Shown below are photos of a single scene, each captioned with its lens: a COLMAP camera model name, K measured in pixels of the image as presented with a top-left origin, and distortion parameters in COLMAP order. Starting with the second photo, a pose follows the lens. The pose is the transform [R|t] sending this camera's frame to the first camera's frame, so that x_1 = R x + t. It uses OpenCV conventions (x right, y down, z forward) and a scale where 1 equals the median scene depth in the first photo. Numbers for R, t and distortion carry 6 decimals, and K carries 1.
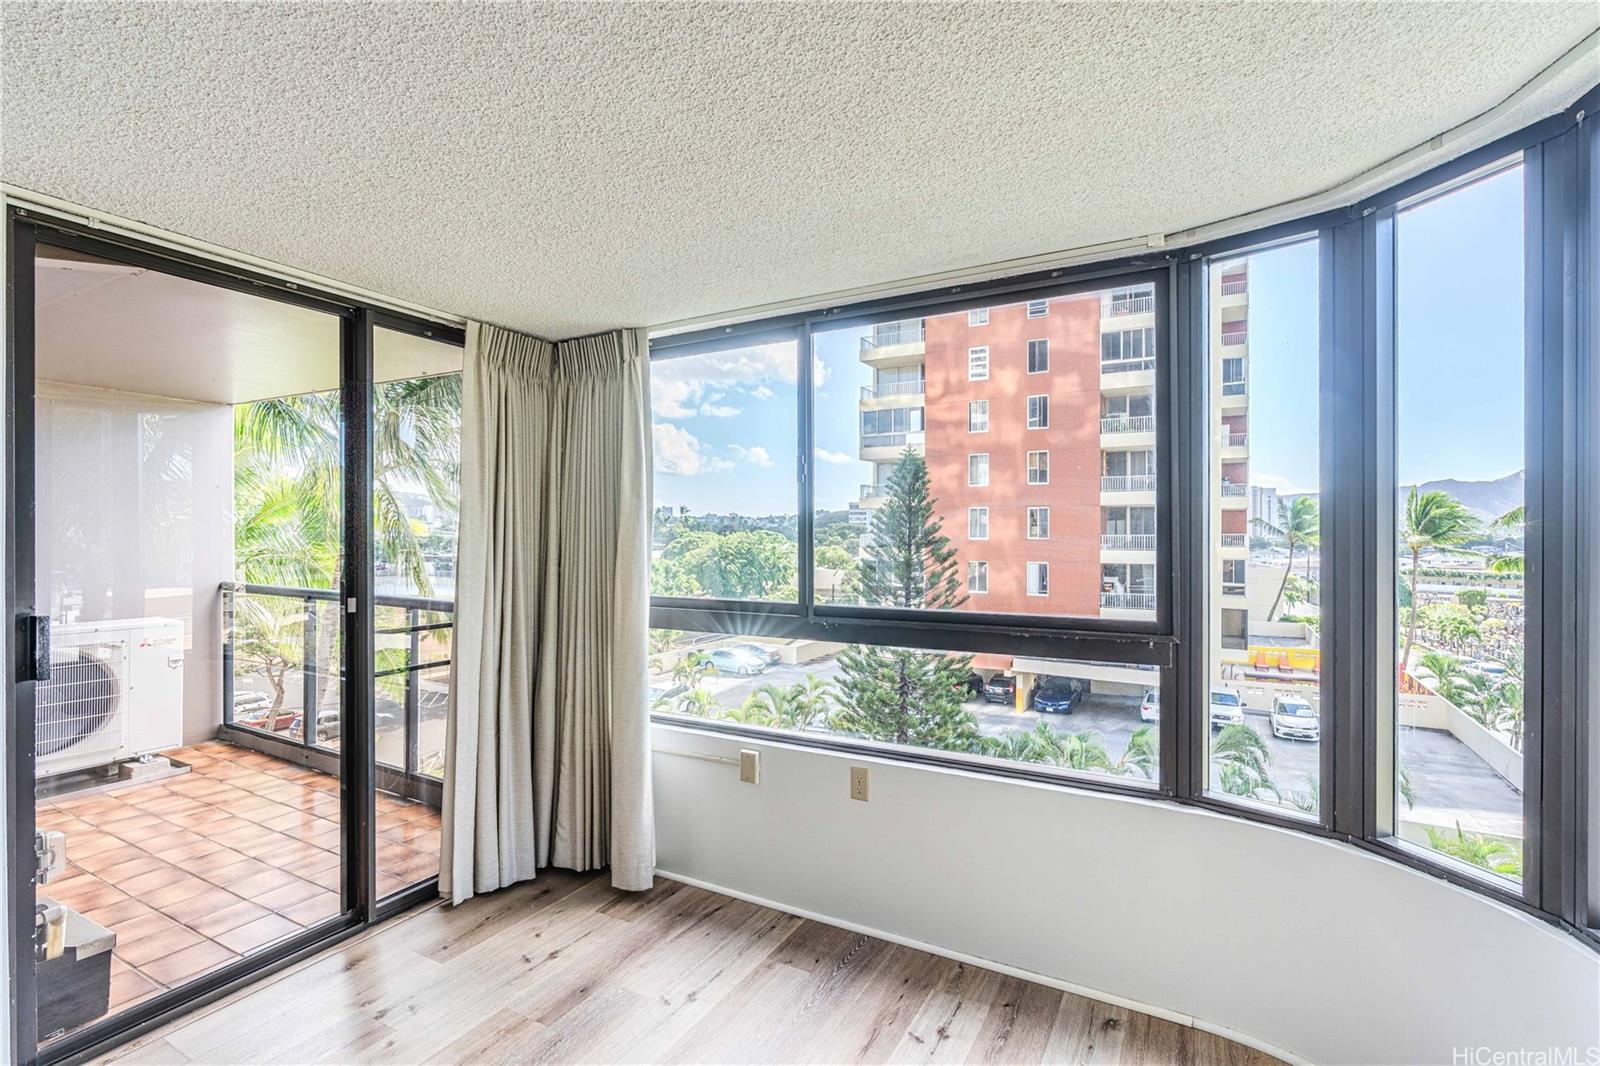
lens RADIAL K [[733.1, 0, 773.4], [0, 733.1, 535.0], [0, 0, 1]] dist [-0.000519, -0.000288]
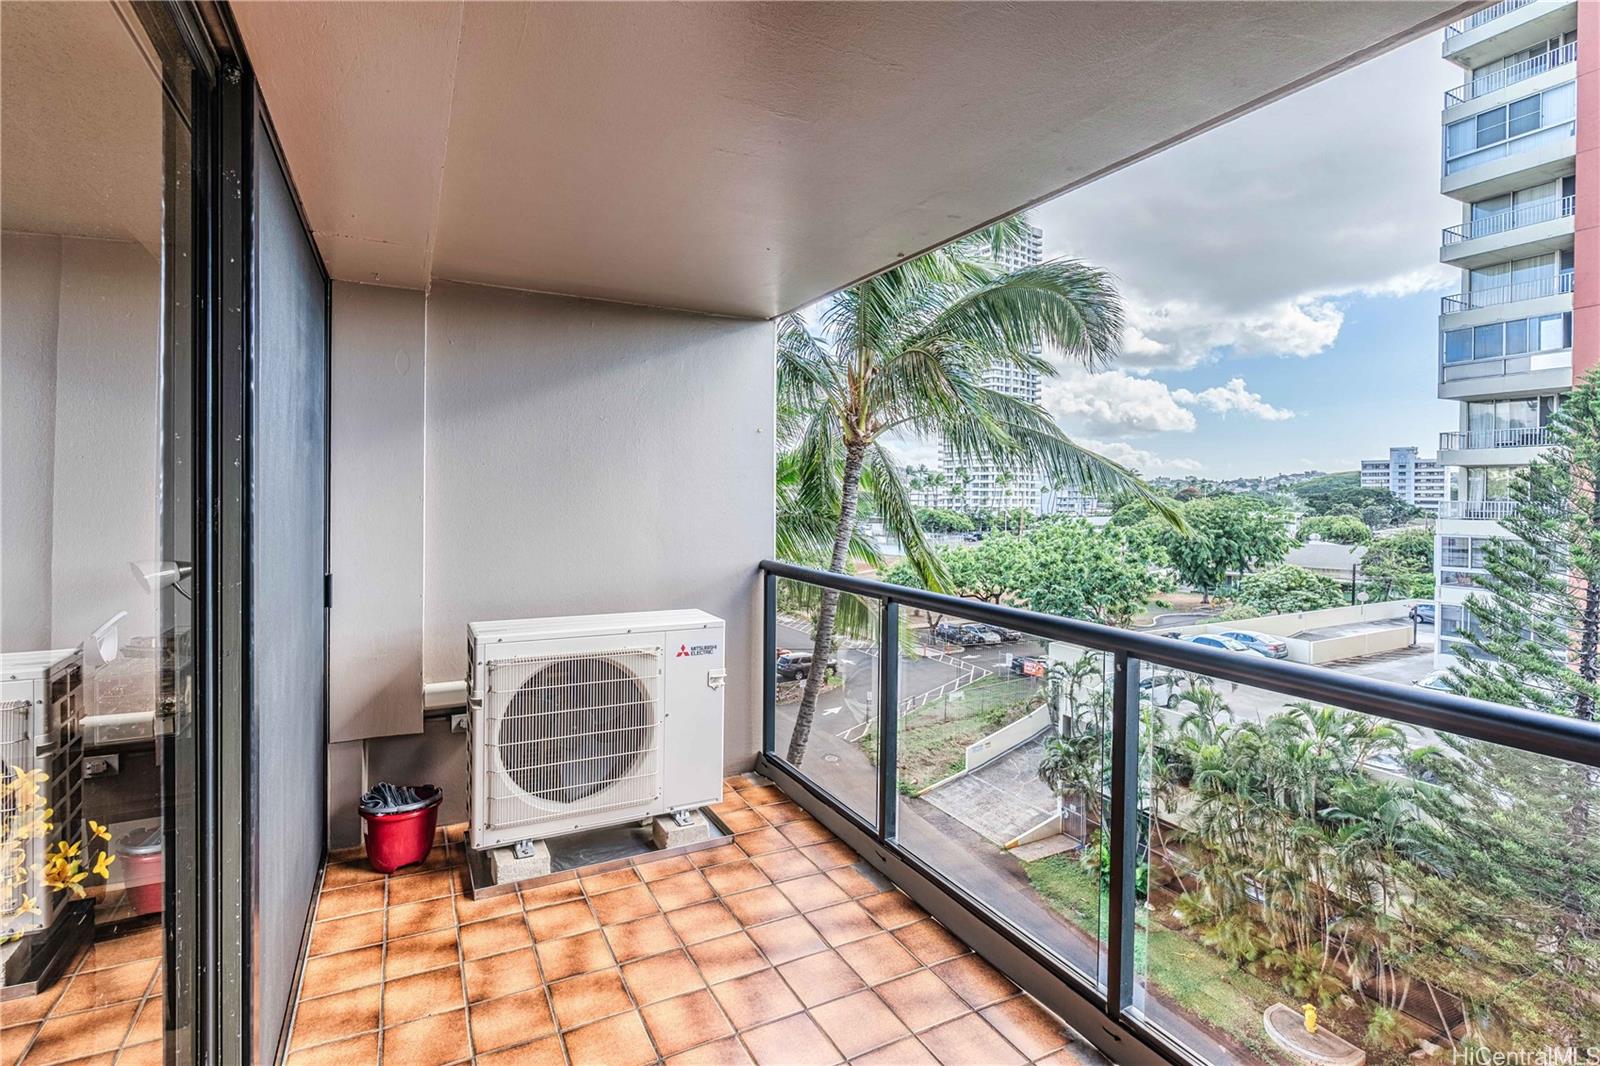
lens RADIAL K [[737.6, 0, 798.6], [0, 737.6, 505.7], [0, 0, 1]] dist [0.000165, -0.000226]
pose [[0.850940, 0.006182, -0.525226, -0.044807], [-0.002607, 0.999968, 0.007547, 0.000310], [0.525256, -0.005053, 0.850929, 0.052370]]
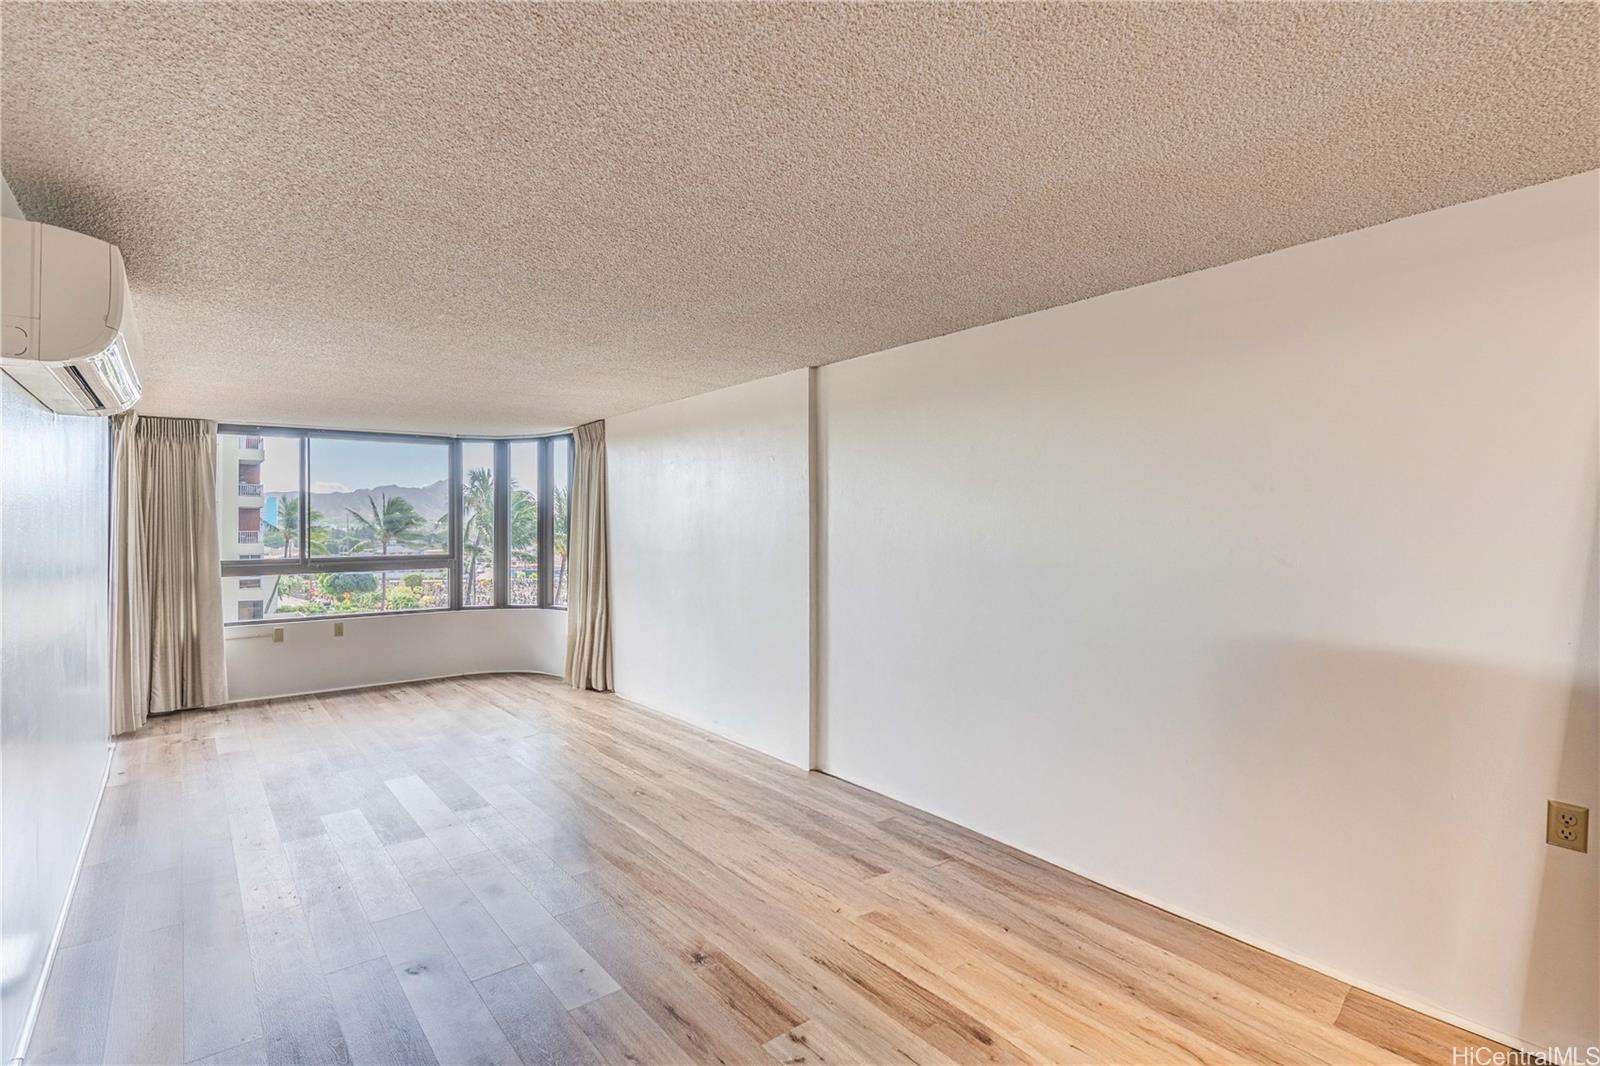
lens RADIAL K [[737.6, 0, 798.6], [0, 737.6, 505.7], [0, 0, 1]] dist [0.000165, -0.000226]
pose [[0.315896, 0.022678, 0.948523, -1.974558], [0.012284, 0.999533, -0.027988, 0.020377], [-0.948714, 0.020493, 0.315469, -1.392001]]
